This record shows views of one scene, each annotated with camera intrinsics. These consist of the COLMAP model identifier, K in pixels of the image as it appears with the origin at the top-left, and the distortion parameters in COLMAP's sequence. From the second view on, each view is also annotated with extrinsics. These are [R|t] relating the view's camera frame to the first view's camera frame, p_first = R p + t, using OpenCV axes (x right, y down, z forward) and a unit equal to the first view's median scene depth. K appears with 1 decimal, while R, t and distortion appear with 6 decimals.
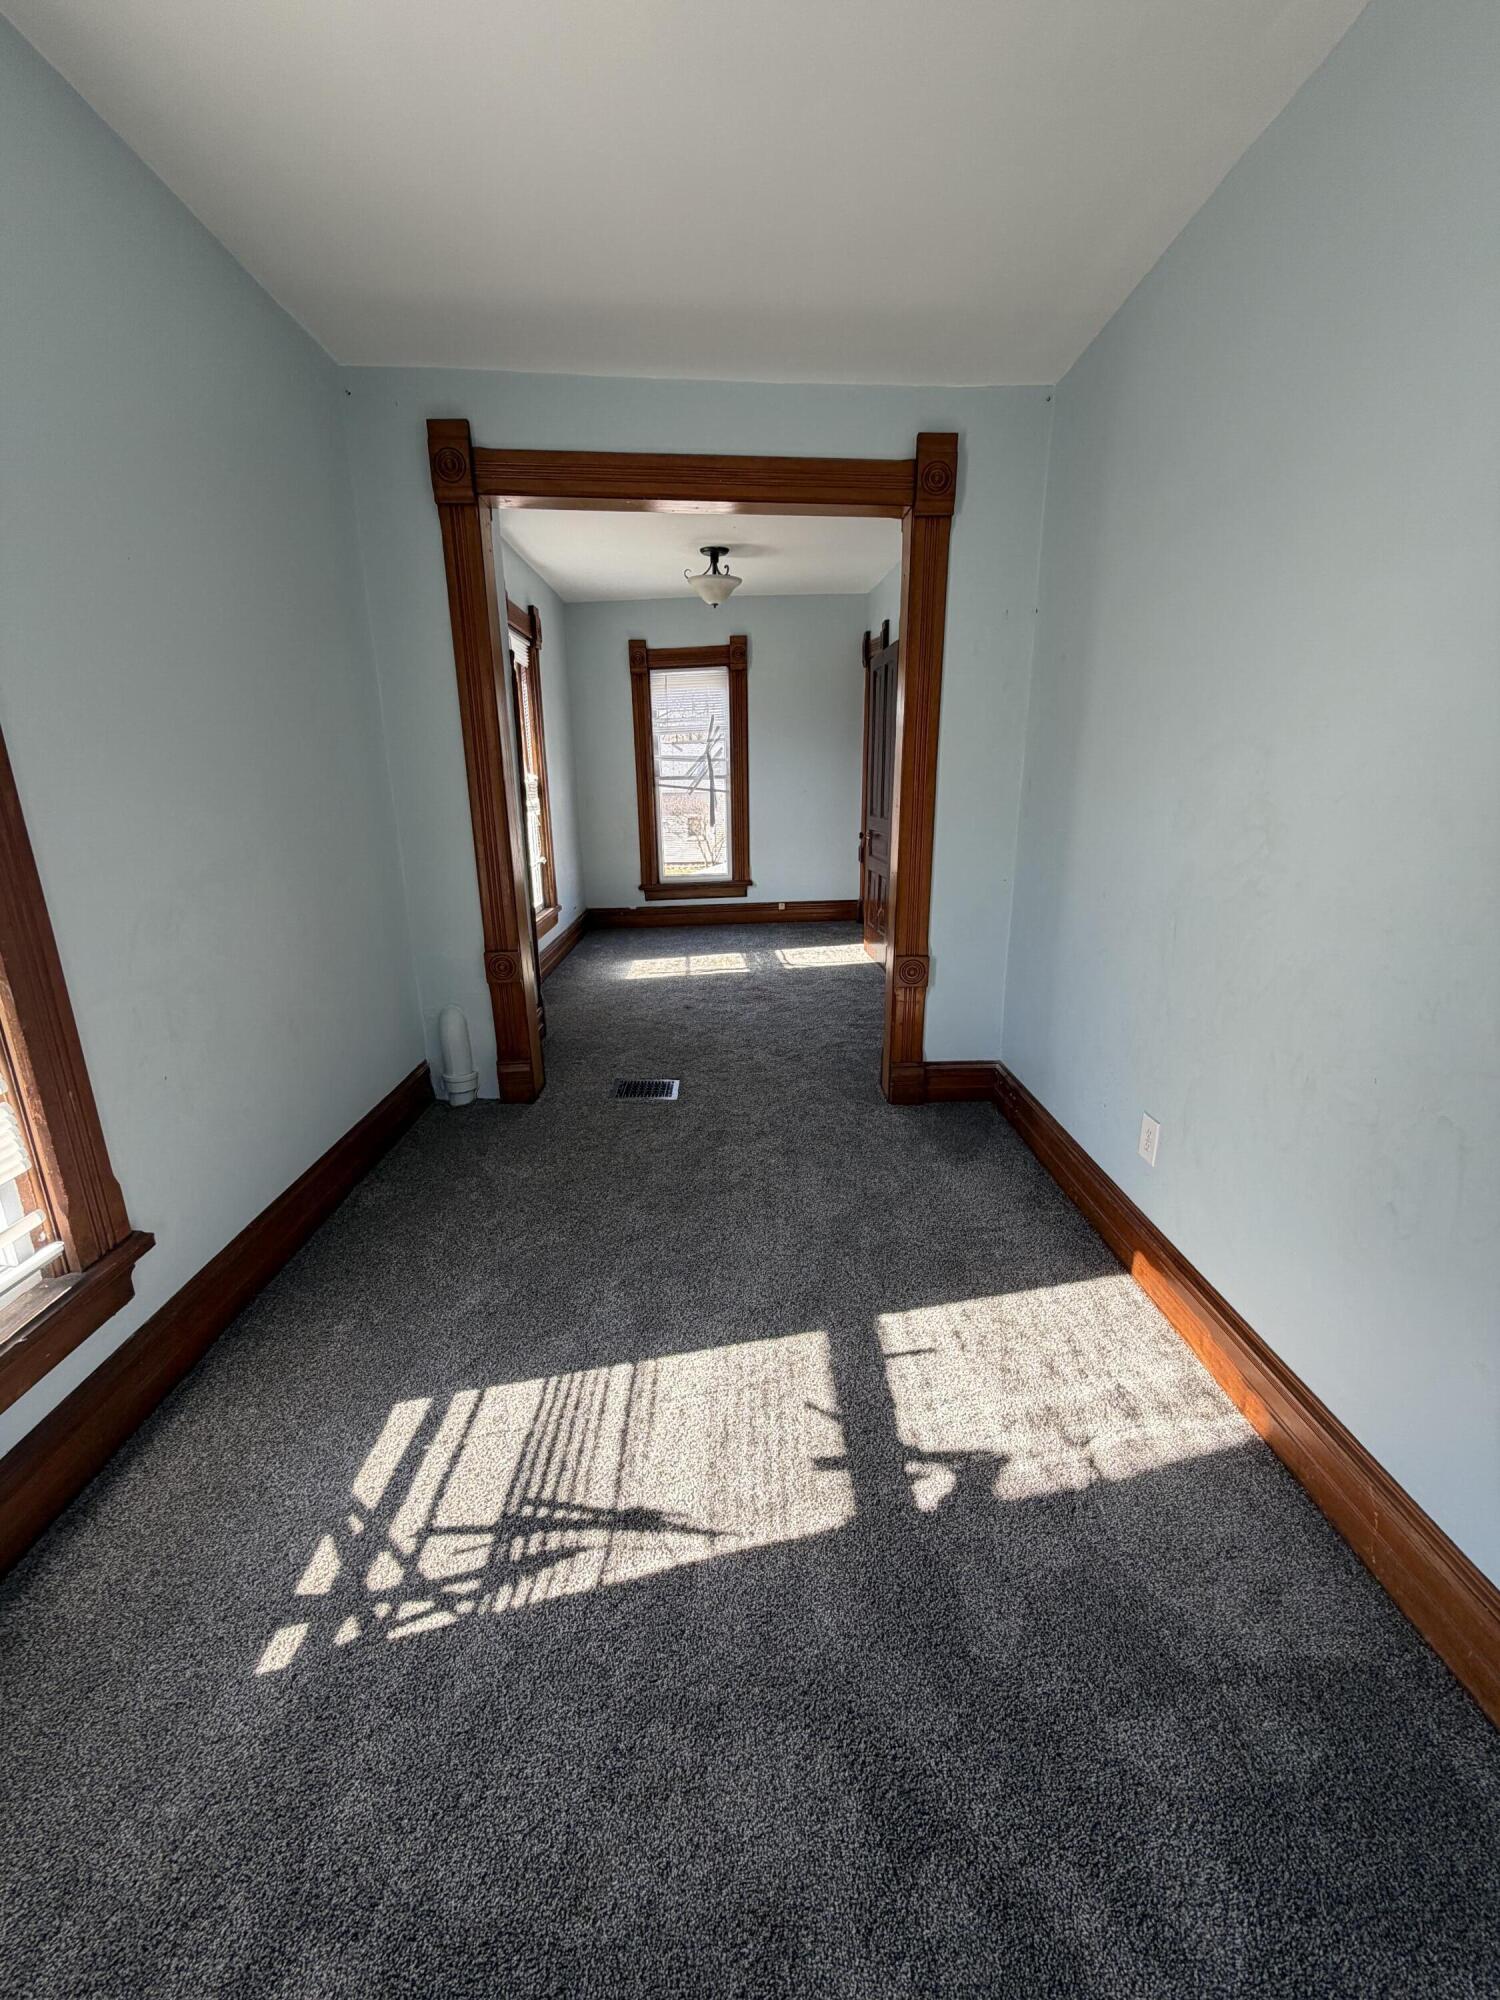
lens RADIAL K [[792.5, 0, 754.2], [0, 792.5, 995.0], [0, 0, 1]] dist [-0.001400, 0.000062]
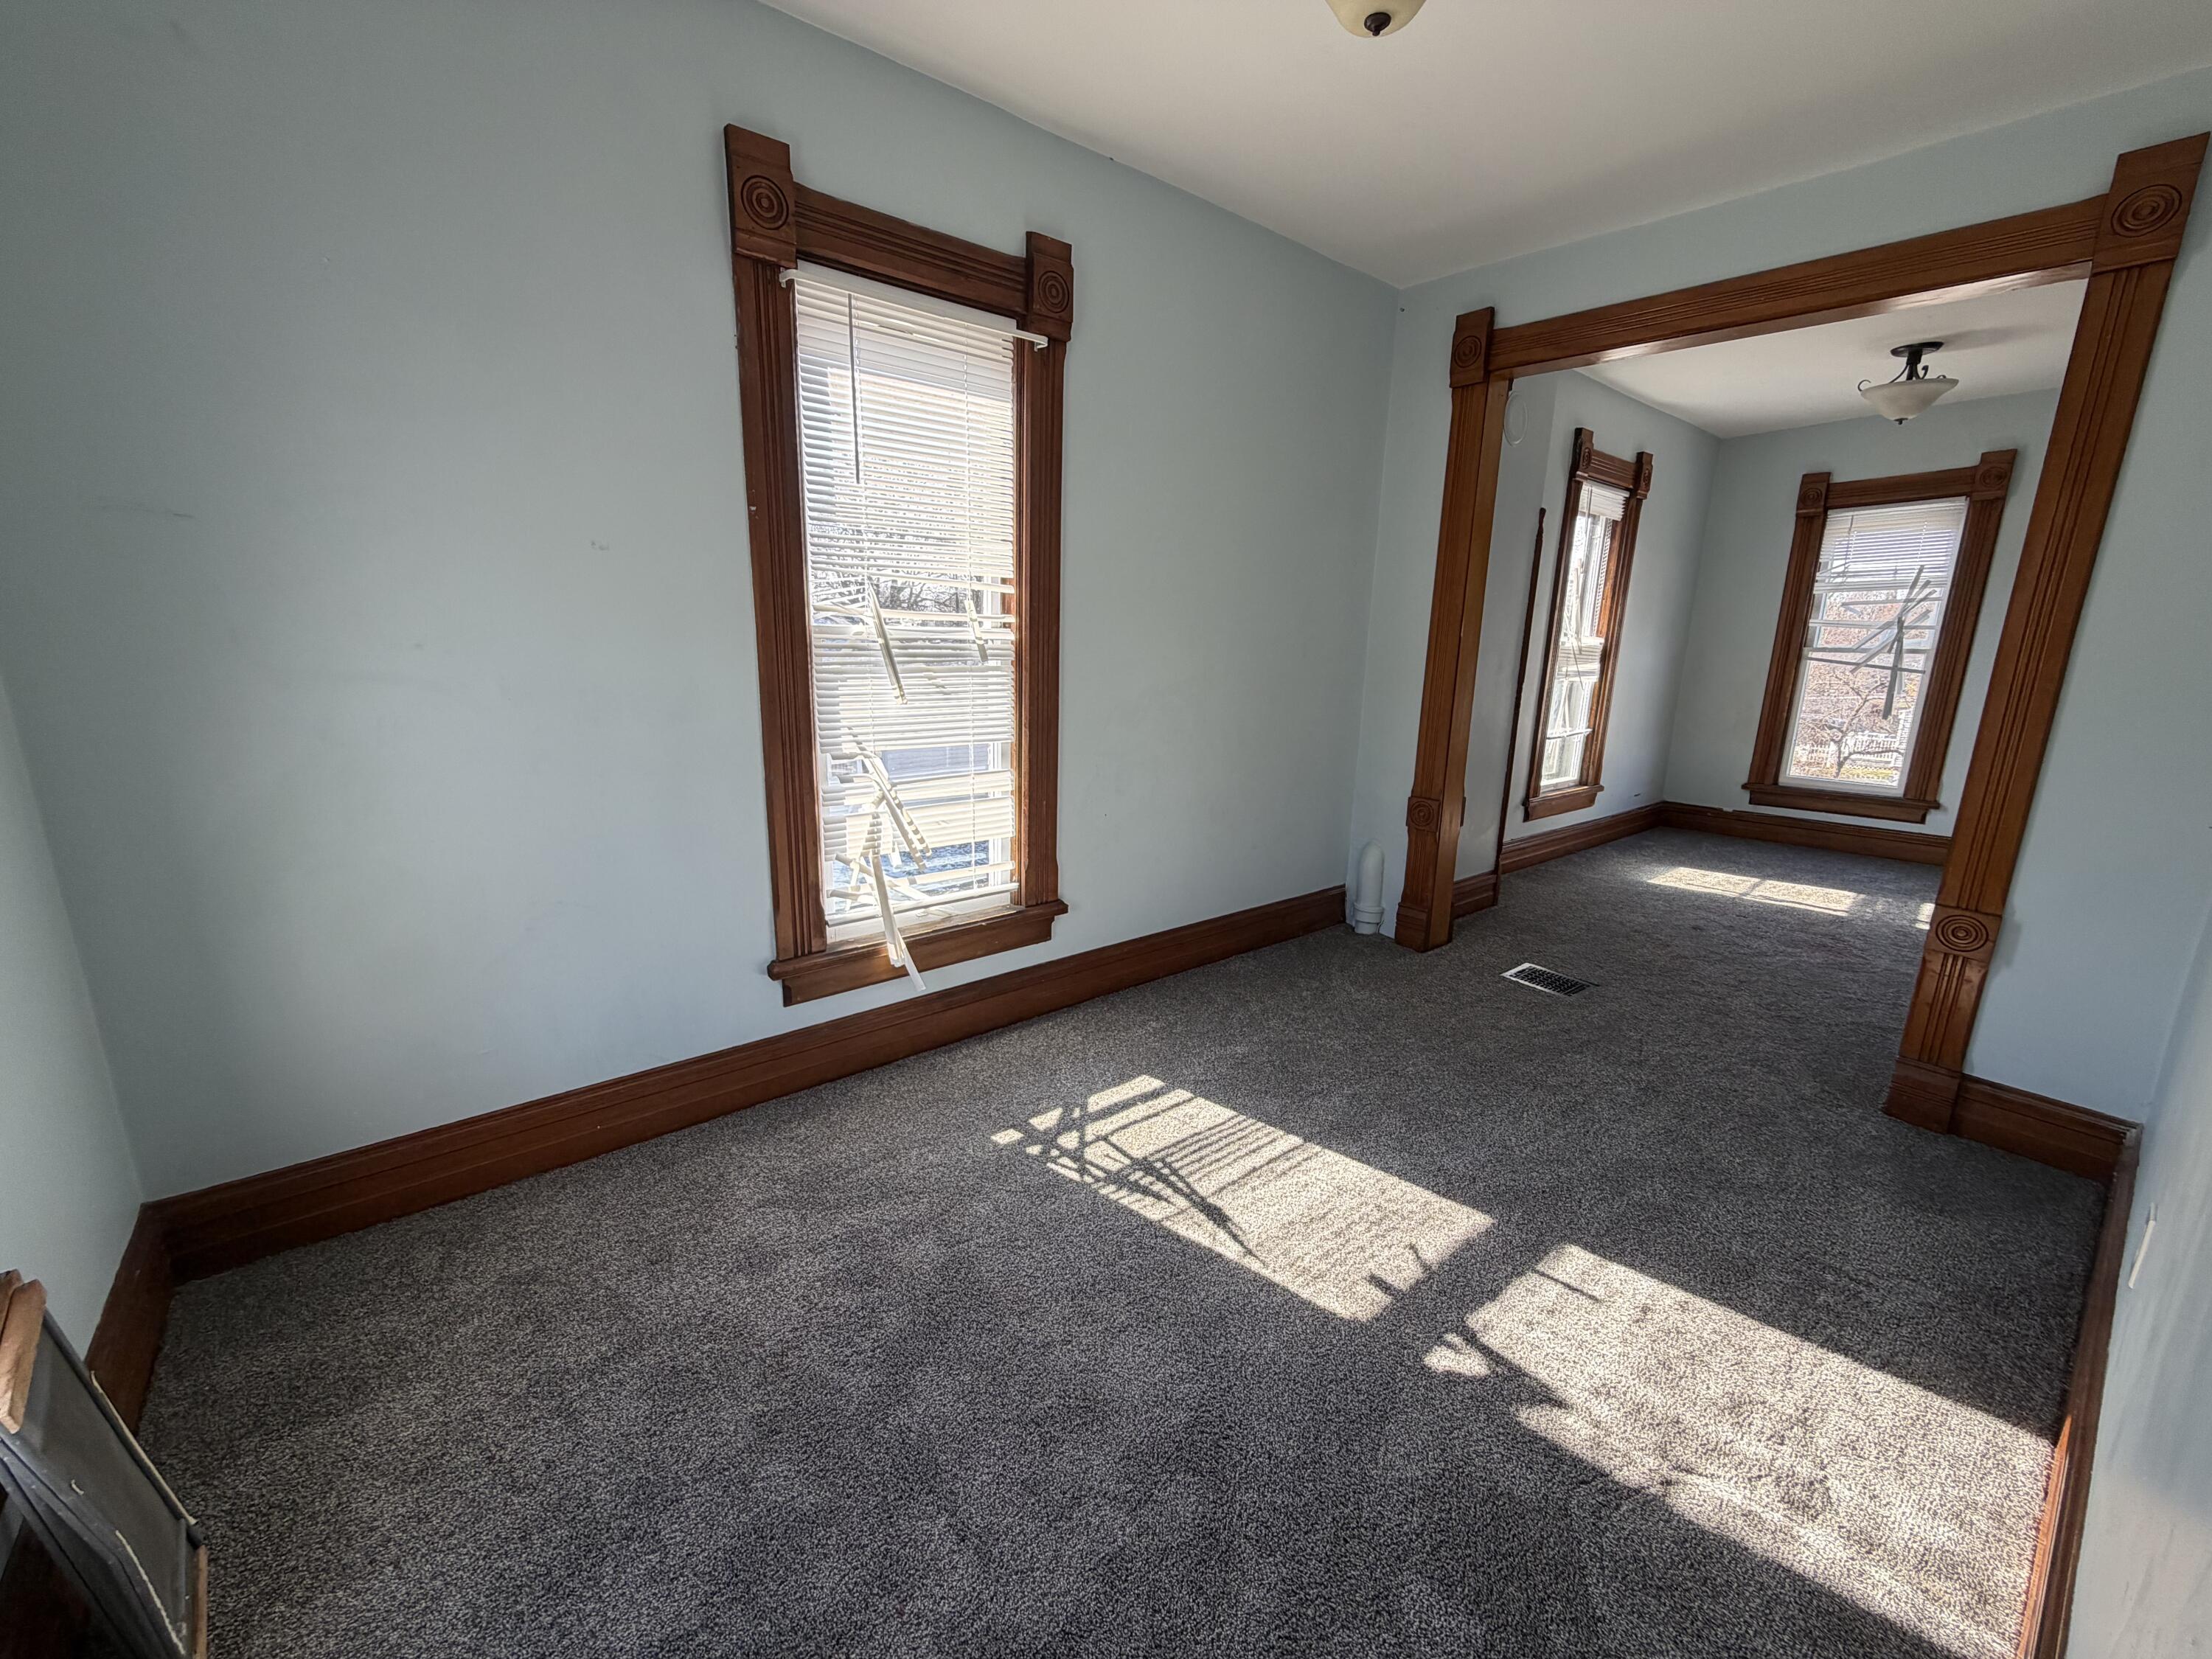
lens RADIAL K [[876.5, 0, 1096.9], [0, 876.5, 816.2], [0, 0, 1]] dist [-0.001400, 0.000062]
pose [[0.608046, 0.187843, -0.771359, 0.497065], [-0.243069, 0.968994, 0.044365, 0.033780], [0.755776, 0.160517, 0.634852, -0.076166]]
